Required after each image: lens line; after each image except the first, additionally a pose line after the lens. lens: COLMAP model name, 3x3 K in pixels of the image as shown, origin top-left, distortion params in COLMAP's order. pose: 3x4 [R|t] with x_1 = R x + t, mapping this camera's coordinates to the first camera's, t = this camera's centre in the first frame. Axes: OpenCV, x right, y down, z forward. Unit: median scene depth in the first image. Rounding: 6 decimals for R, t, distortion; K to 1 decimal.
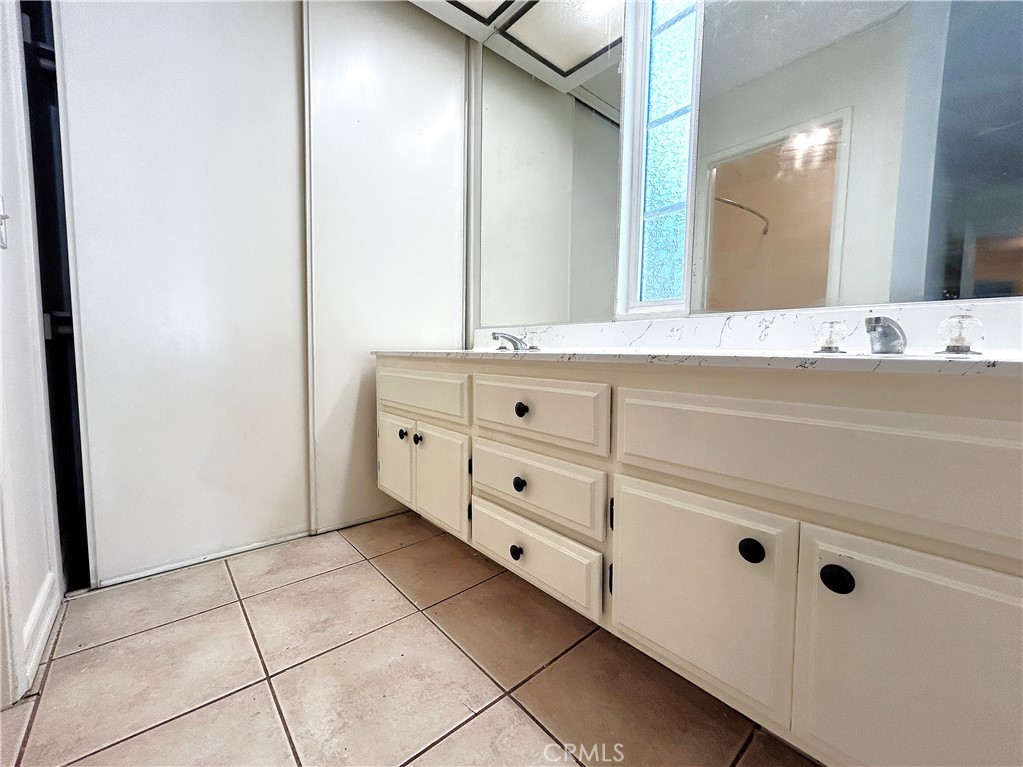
lens RADIAL K [[422.7, 0, 511.7], [0, 422.7, 383.8], [0, 0, 1]] dist [0.000629, 0.000345]
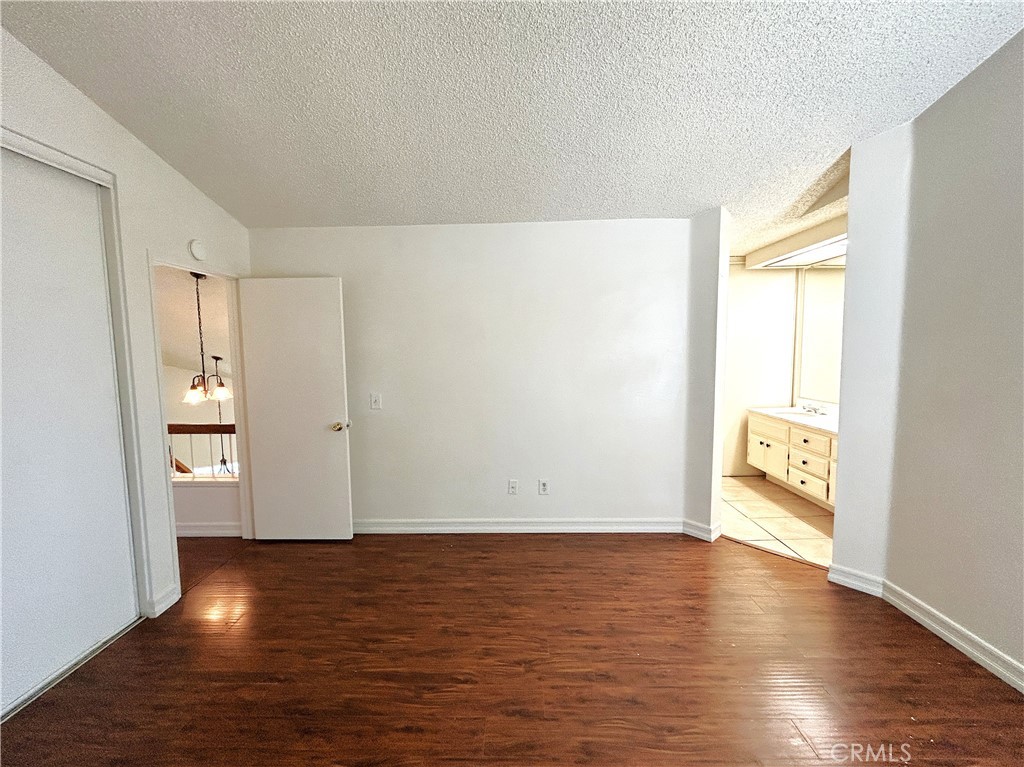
lens RADIAL K [[416.2, 0, 512.0], [0, 416.2, 383.5], [0, 0, 1]] dist [-0.010046, 0.000089]
pose [[0.744088, 0.028991, -0.667453, 0.394170], [-0.027144, 0.999545, 0.013154, -0.315478], [0.667530, 0.008330, 0.744536, -2.542252]]
